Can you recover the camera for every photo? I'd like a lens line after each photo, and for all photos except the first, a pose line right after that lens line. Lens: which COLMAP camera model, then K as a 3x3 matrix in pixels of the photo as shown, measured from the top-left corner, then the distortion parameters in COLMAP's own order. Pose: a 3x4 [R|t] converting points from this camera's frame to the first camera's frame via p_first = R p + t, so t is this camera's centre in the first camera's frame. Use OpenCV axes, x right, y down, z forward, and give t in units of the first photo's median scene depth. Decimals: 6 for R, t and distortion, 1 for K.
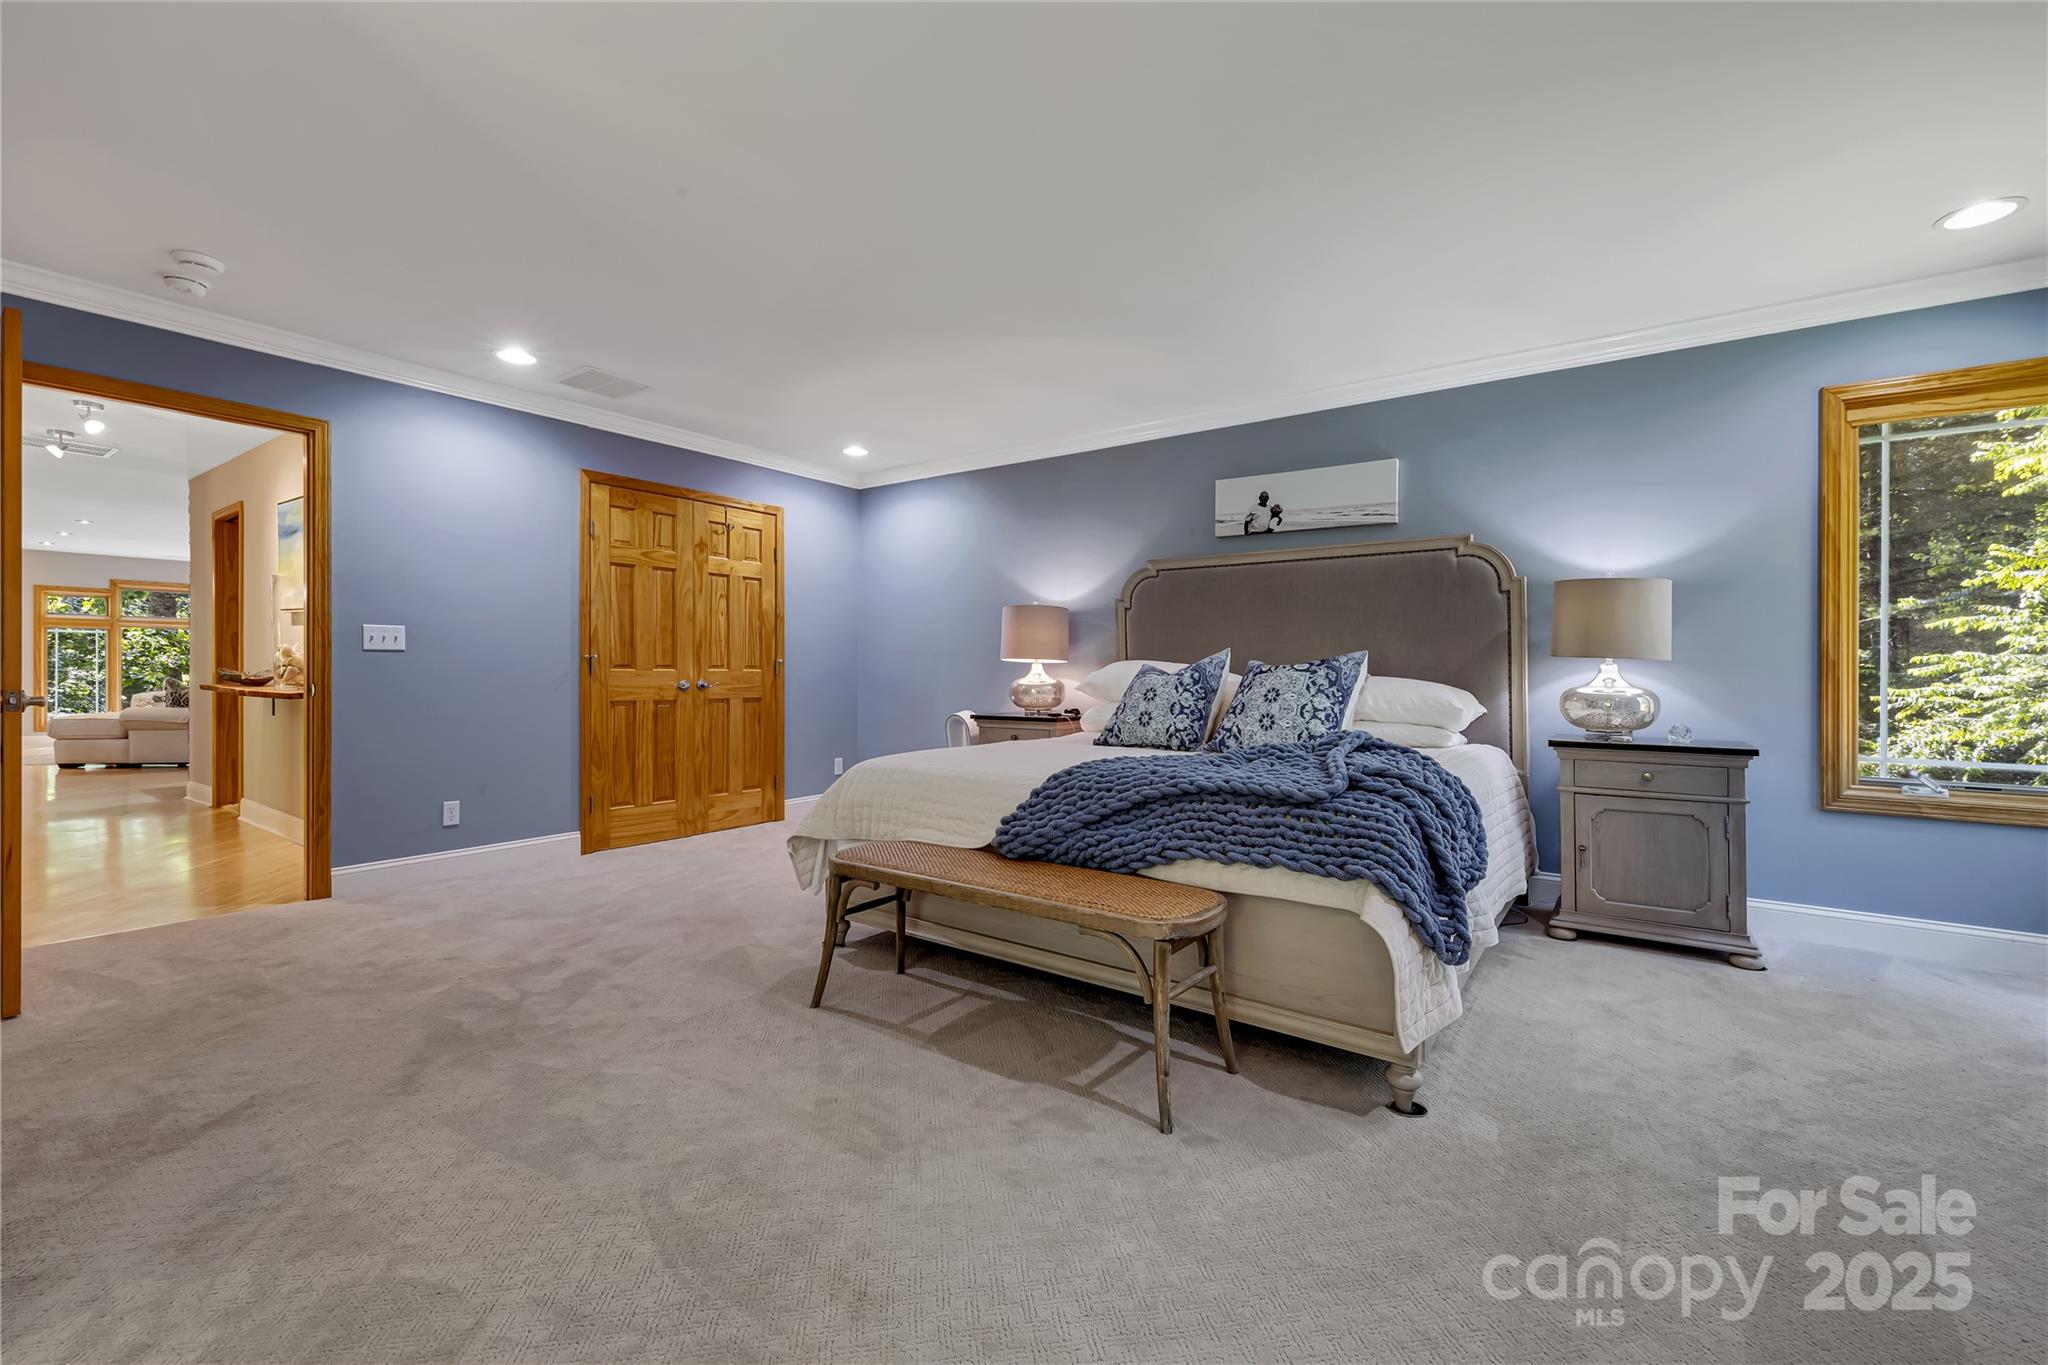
lens RADIAL K [[857.7, 0, 1025.8], [0, 857.7, 681.3], [0, 0, 1]] dist [0.002065, 0.000250]
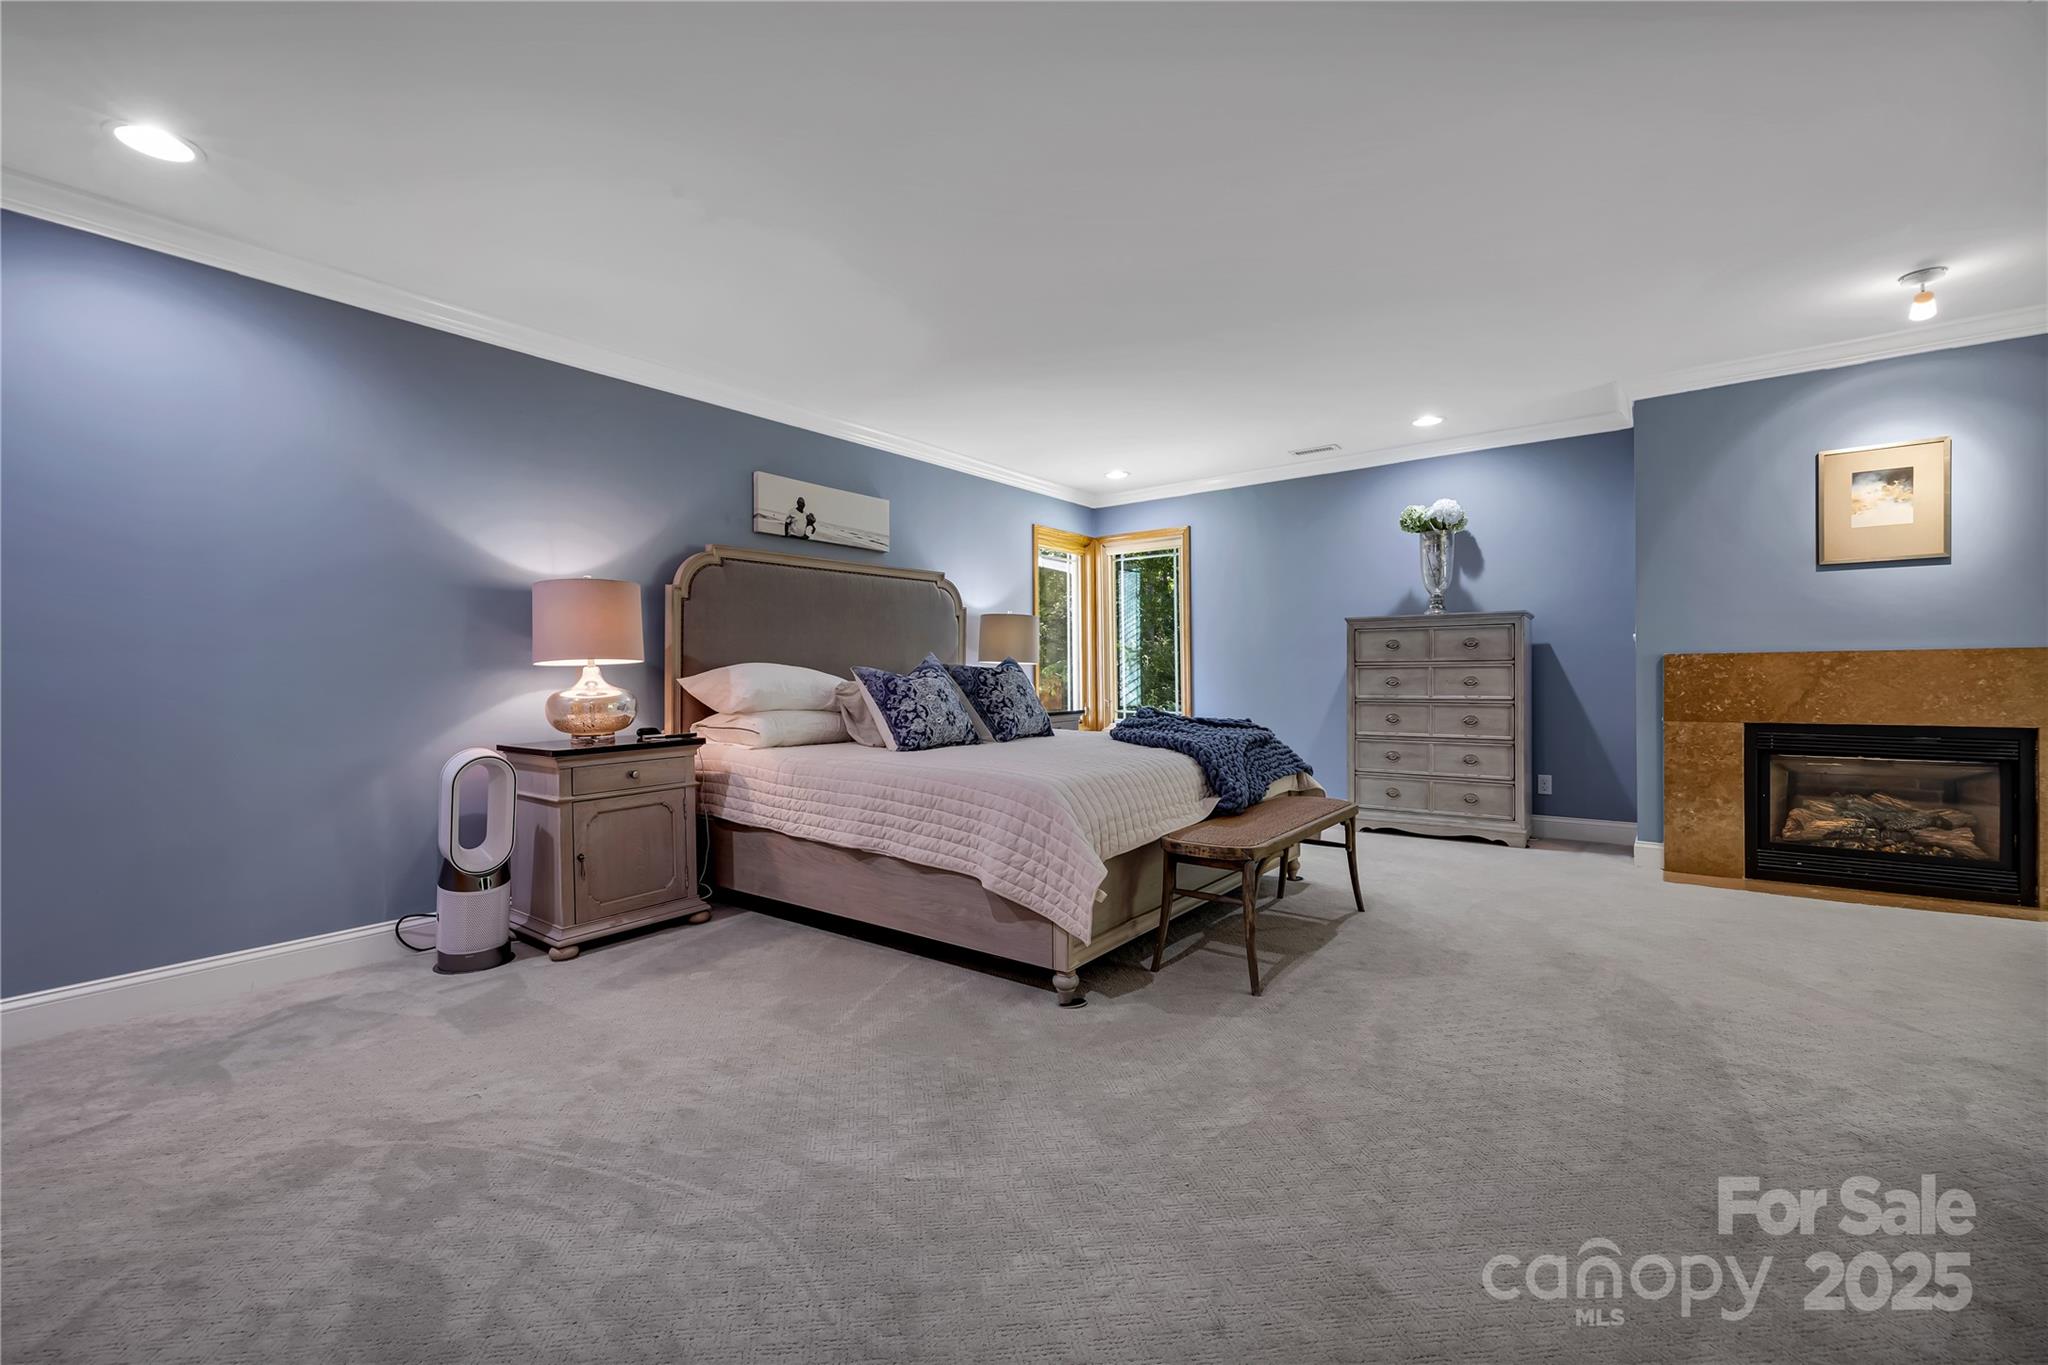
lens RADIAL K [[857.7, 0, 1025.8], [0, 857.7, 681.3], [0, 0, 1]] dist [0.002065, 0.000250]
pose [[0.019747, -0.016257, 0.999673, -0.750305], [0.023286, 0.999604, 0.015796, -0.013389], [-0.999534, 0.022967, 0.020118, 0.730456]]
